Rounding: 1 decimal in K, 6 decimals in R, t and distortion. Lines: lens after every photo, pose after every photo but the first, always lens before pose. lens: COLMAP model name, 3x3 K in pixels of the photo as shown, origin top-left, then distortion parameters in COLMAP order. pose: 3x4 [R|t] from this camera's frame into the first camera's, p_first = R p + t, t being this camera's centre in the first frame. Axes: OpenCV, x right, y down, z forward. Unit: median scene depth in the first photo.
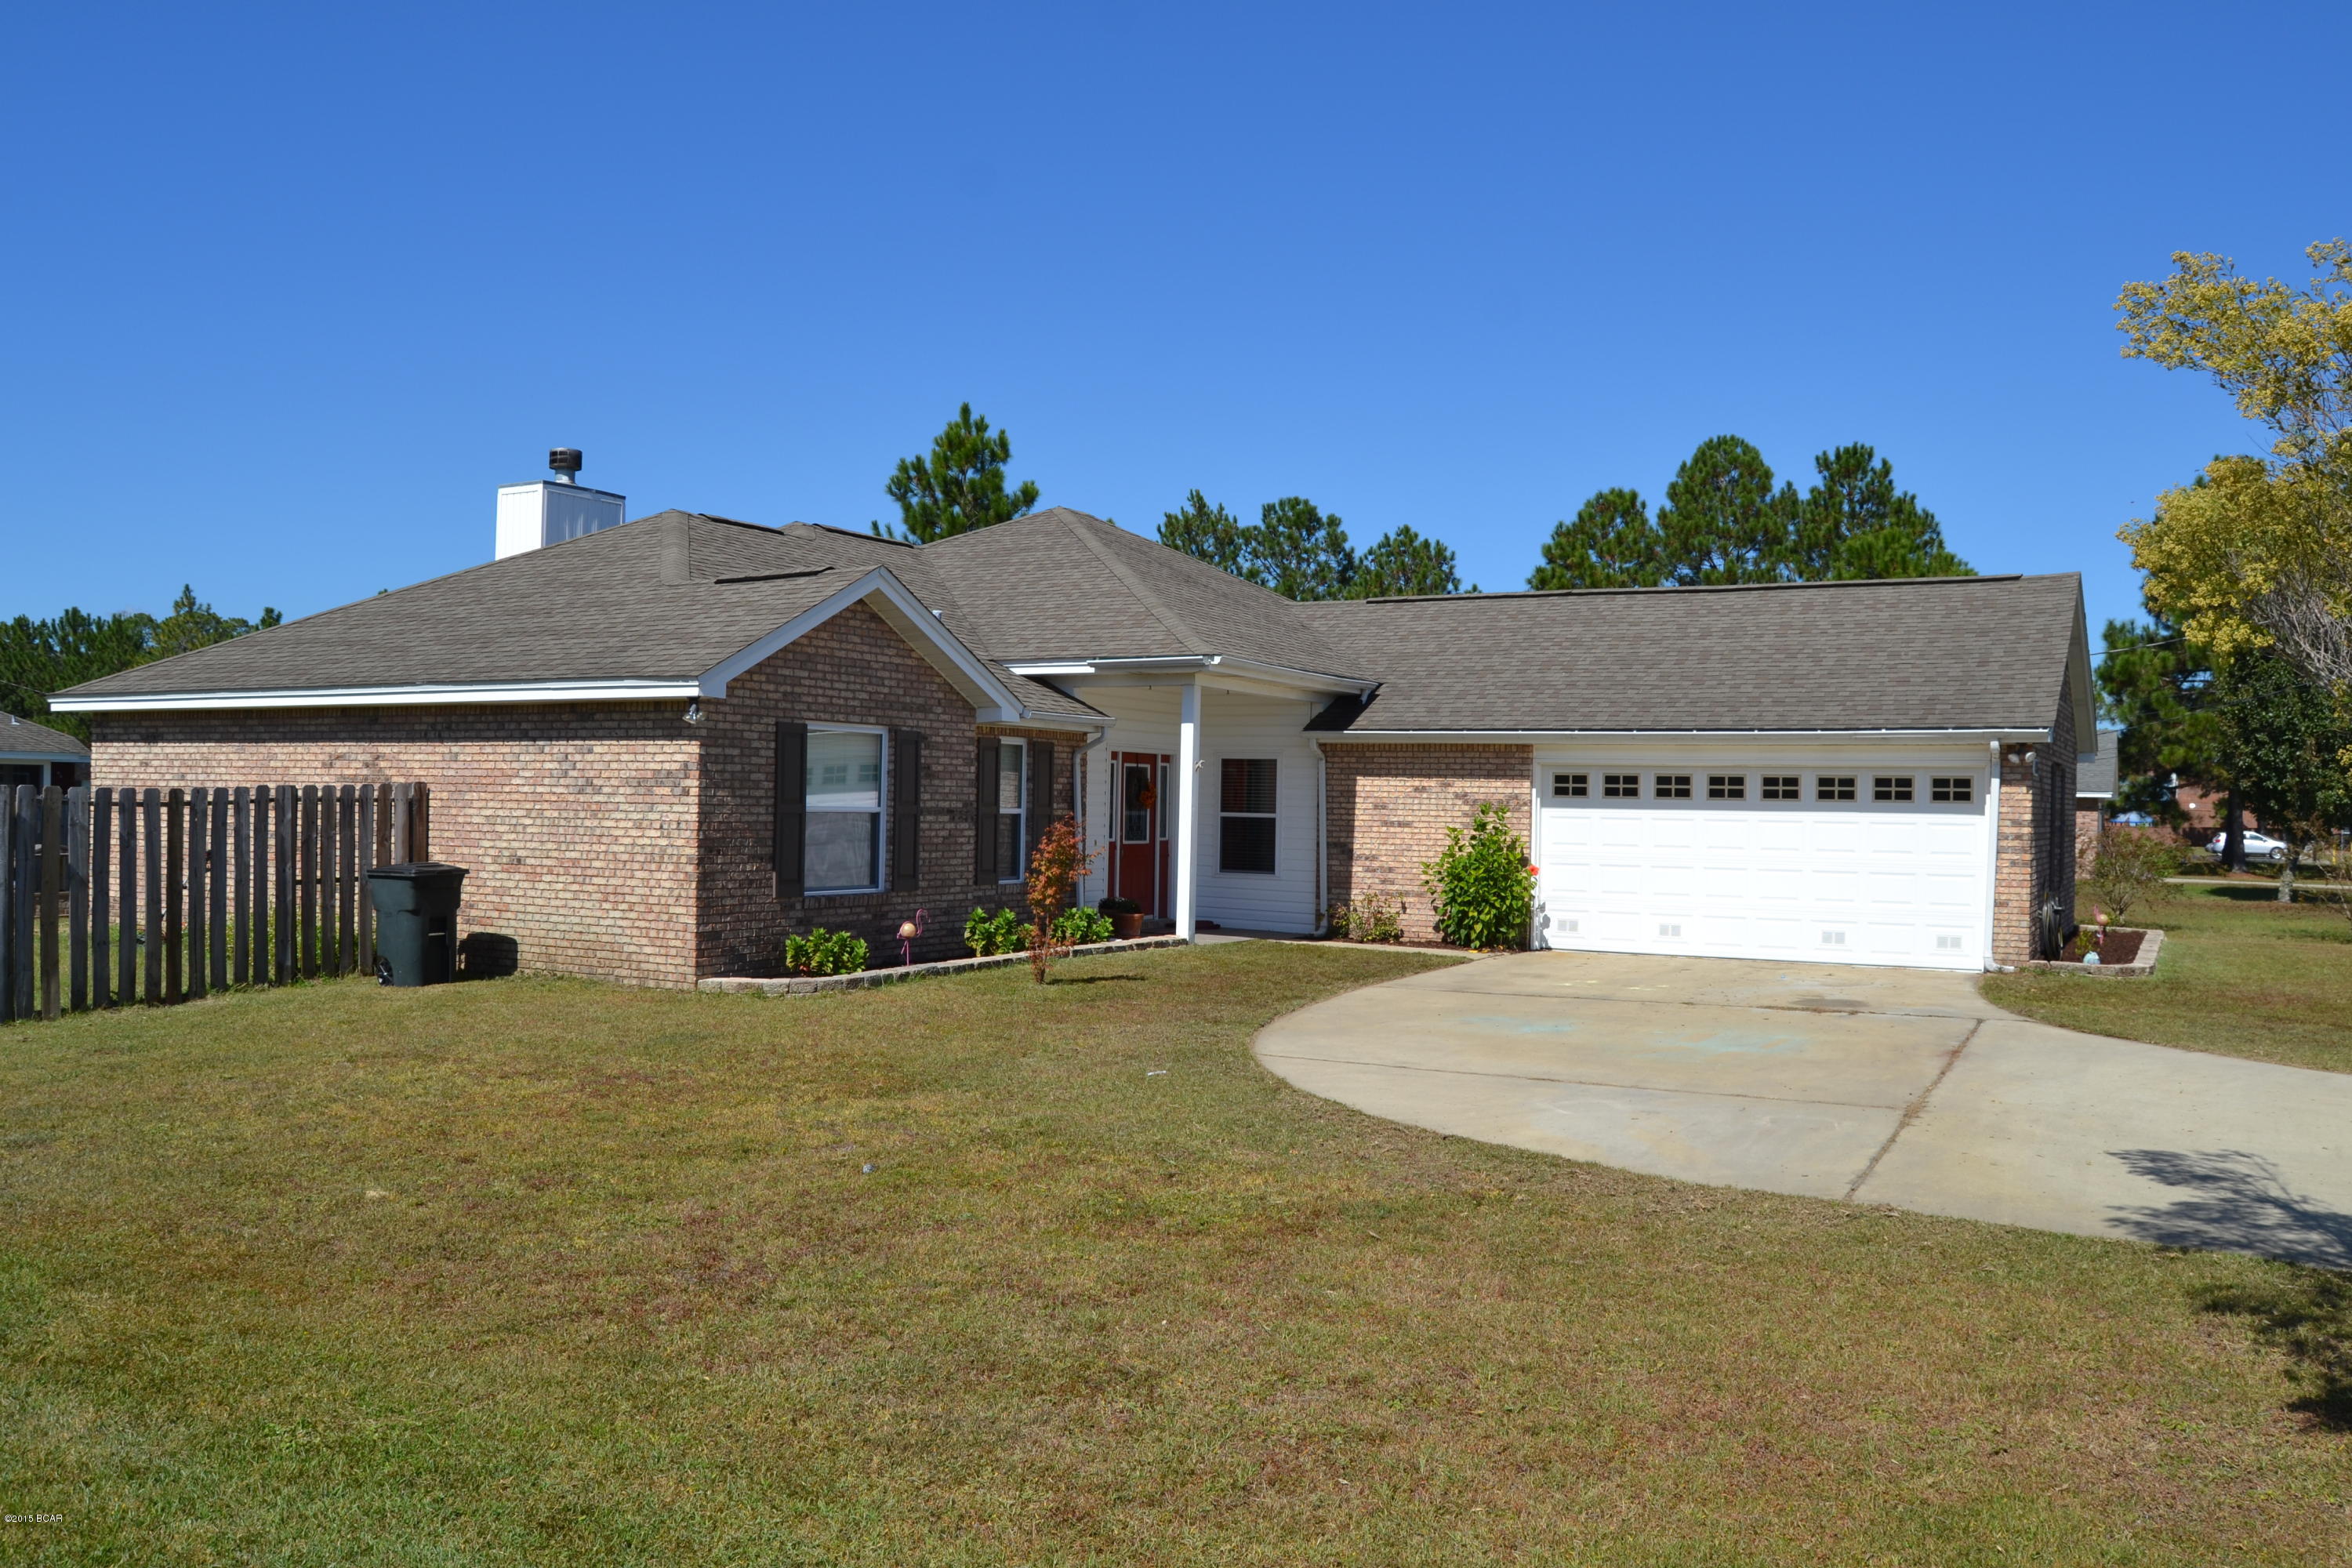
lens RADIAL K [[1854.4, 0, 1183.4], [0, 1854.4, 800.0], [0, 0, 1]] dist [-0.098455, 0.035627]
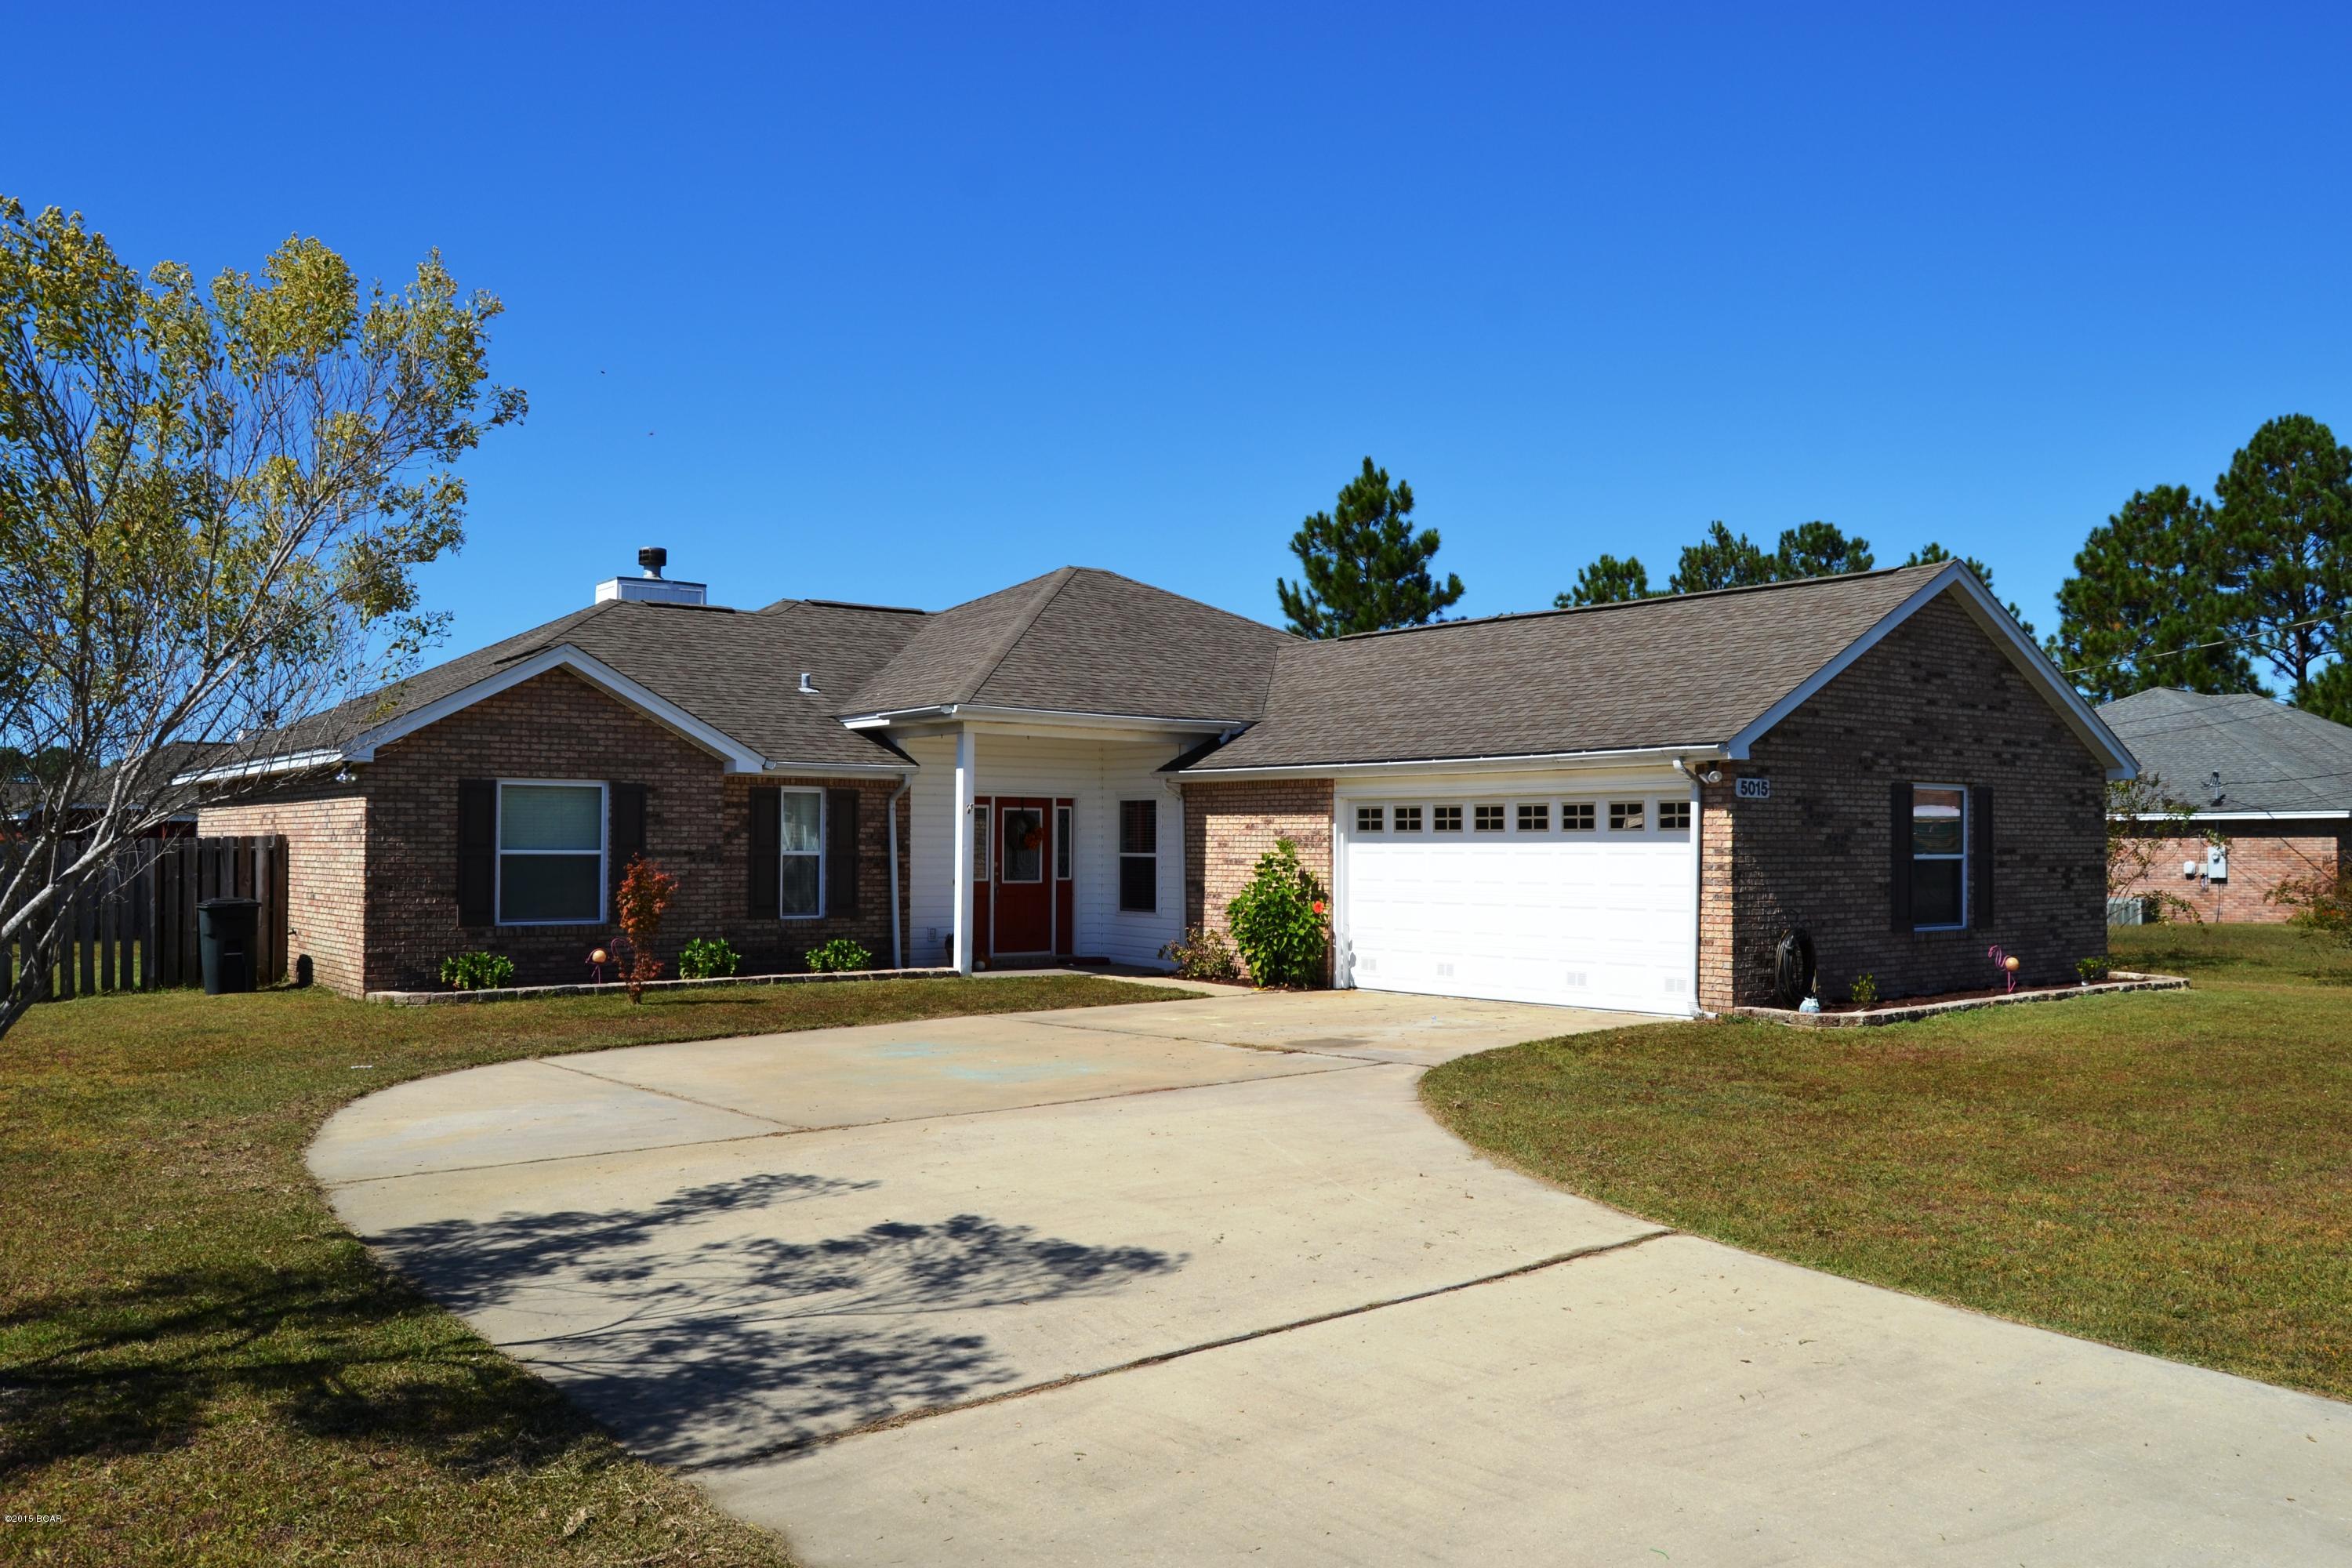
lens RADIAL K [[1854.4, 0, 1192.7], [0, 1854.4, 796.3], [0, 0, 1]] dist [-0.098455, 0.035627]
pose [[0.924547, -0.024771, -0.380263, 0.494419], [0.013793, 0.999406, -0.031567, 0.009276], [0.380819, 0.023940, 0.924340, 0.062484]]
